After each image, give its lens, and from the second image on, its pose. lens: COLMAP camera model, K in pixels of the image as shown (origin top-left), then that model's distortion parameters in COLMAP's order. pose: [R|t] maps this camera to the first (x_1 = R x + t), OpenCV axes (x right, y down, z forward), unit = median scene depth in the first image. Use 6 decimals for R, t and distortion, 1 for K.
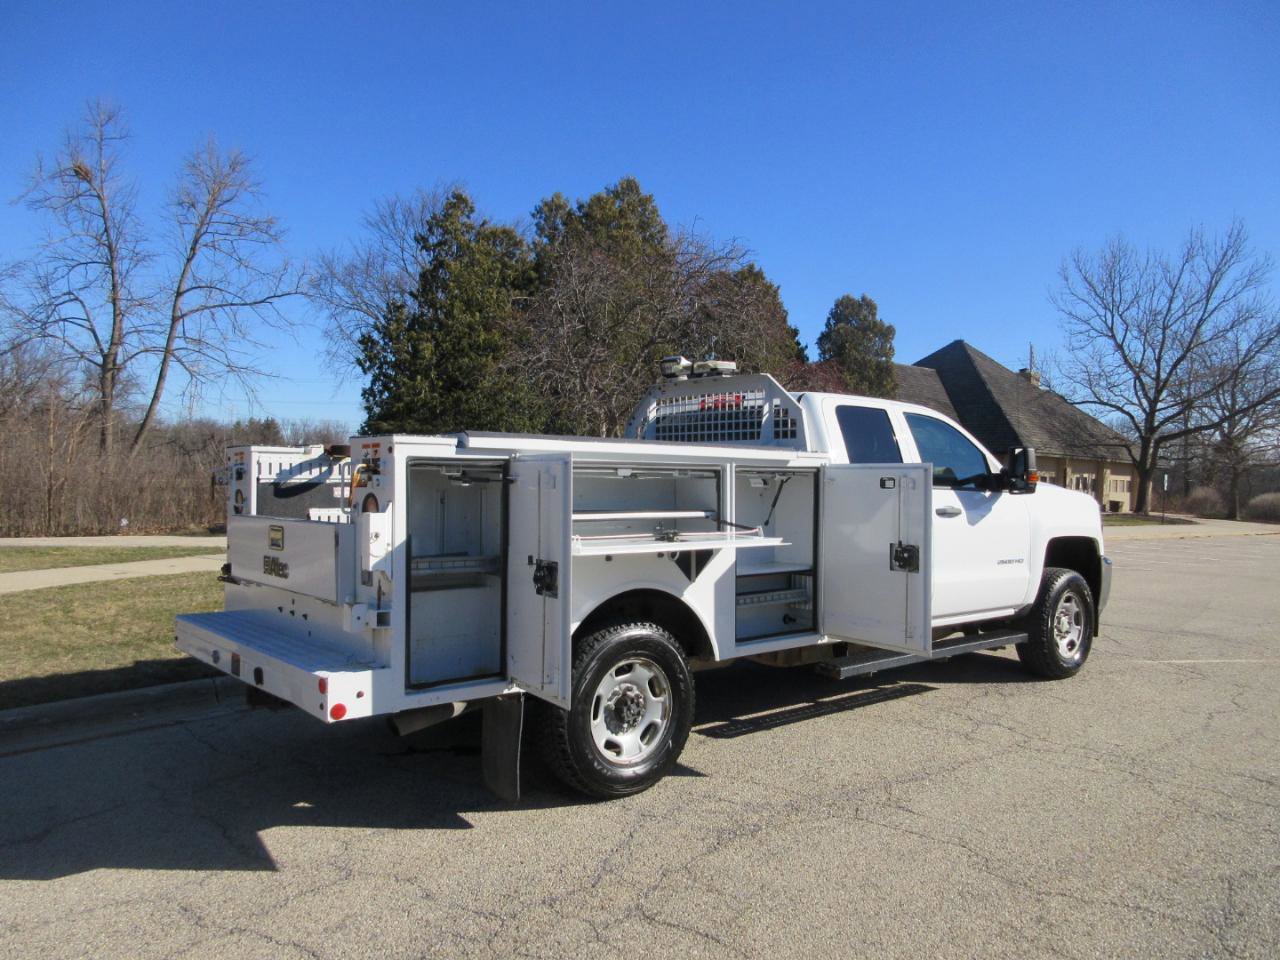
lens RADIAL K [[975.9, 0, 641.8], [0, 975.9, 482.7], [0, 0, 1]] dist [-0.008650, 0.004685]
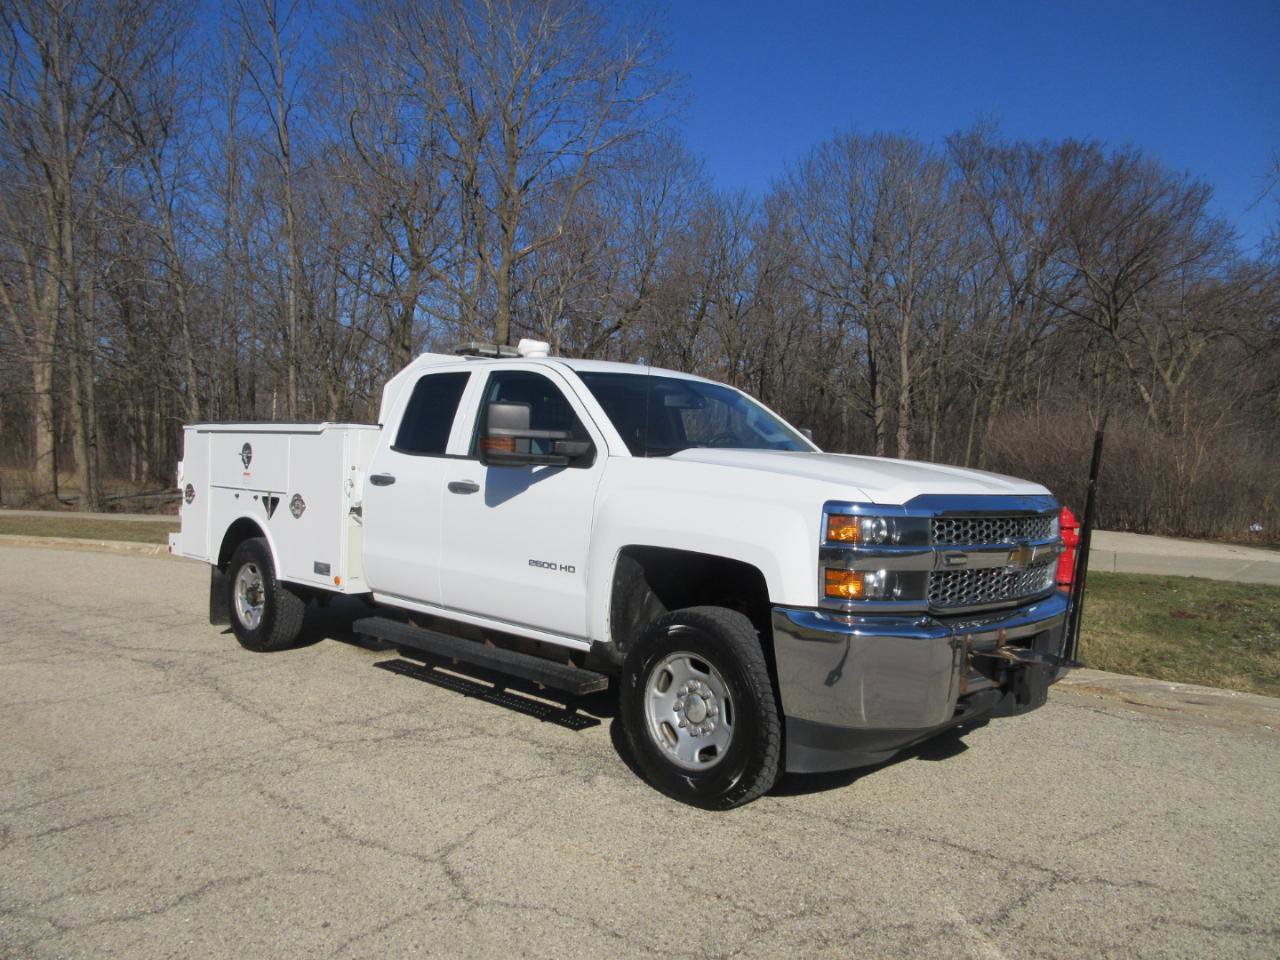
lens RADIAL K [[980.8, 0, 644.3], [0, 980.8, 477.3], [0, 0, 1]] dist [0.006225, -0.002240]
pose [[0.104750, 0.011783, -0.994429, 0.285807], [-0.031414, 0.999470, 0.008534, 0.002147], [0.994002, 0.030345, 0.105065, 0.258713]]
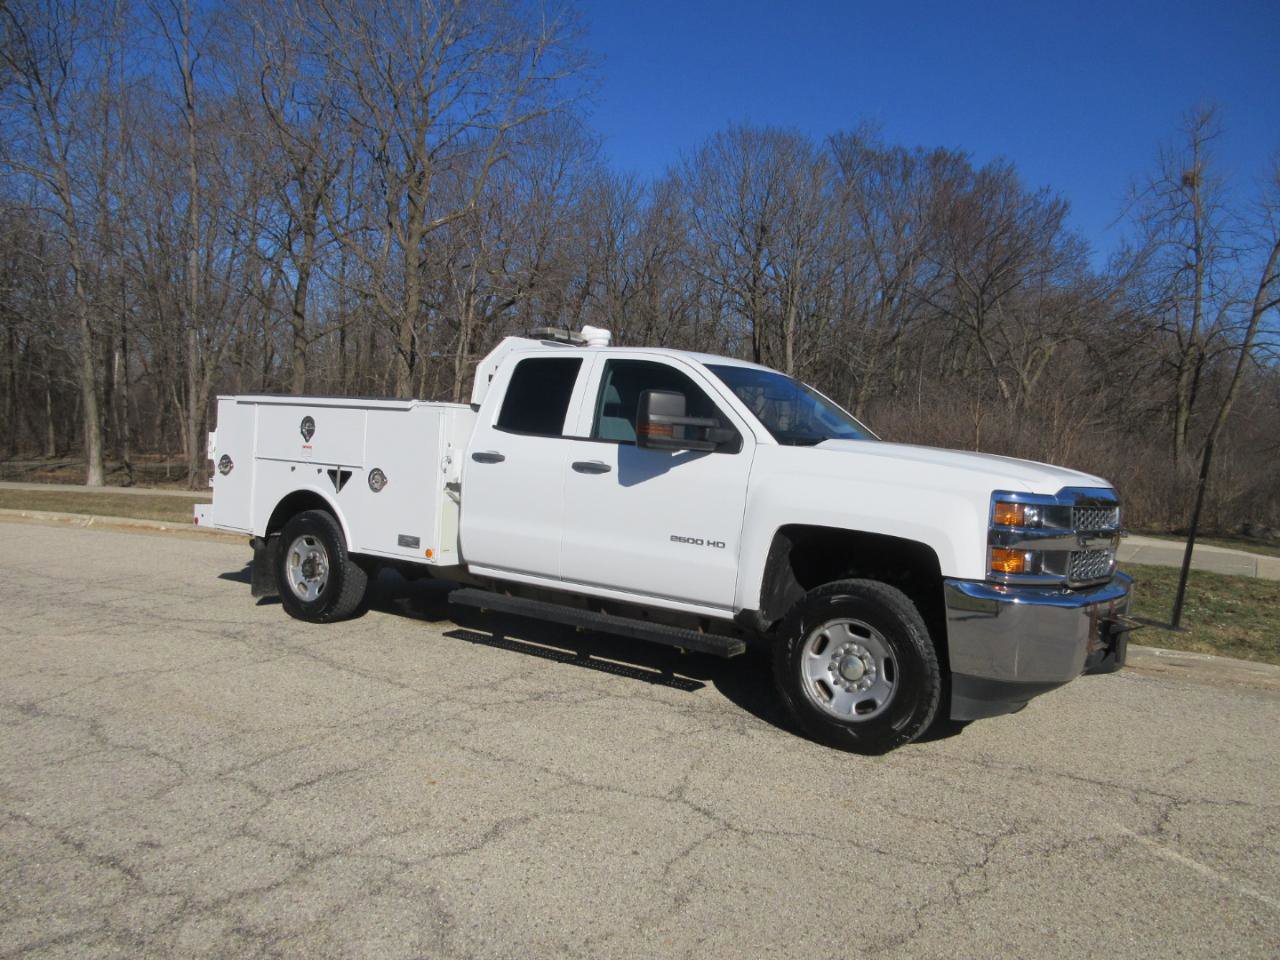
lens RADIAL K [[982.7, 0, 645.0], [0, 982.7, 480.6], [0, 0, 1]] dist [0.002124, 0.005992]
pose [[0.257393, 0.041144, -0.965430, 0.293635], [-0.059261, 0.997885, 0.026728, 0.003502], [0.964488, 0.050333, 0.259287, 0.197063]]
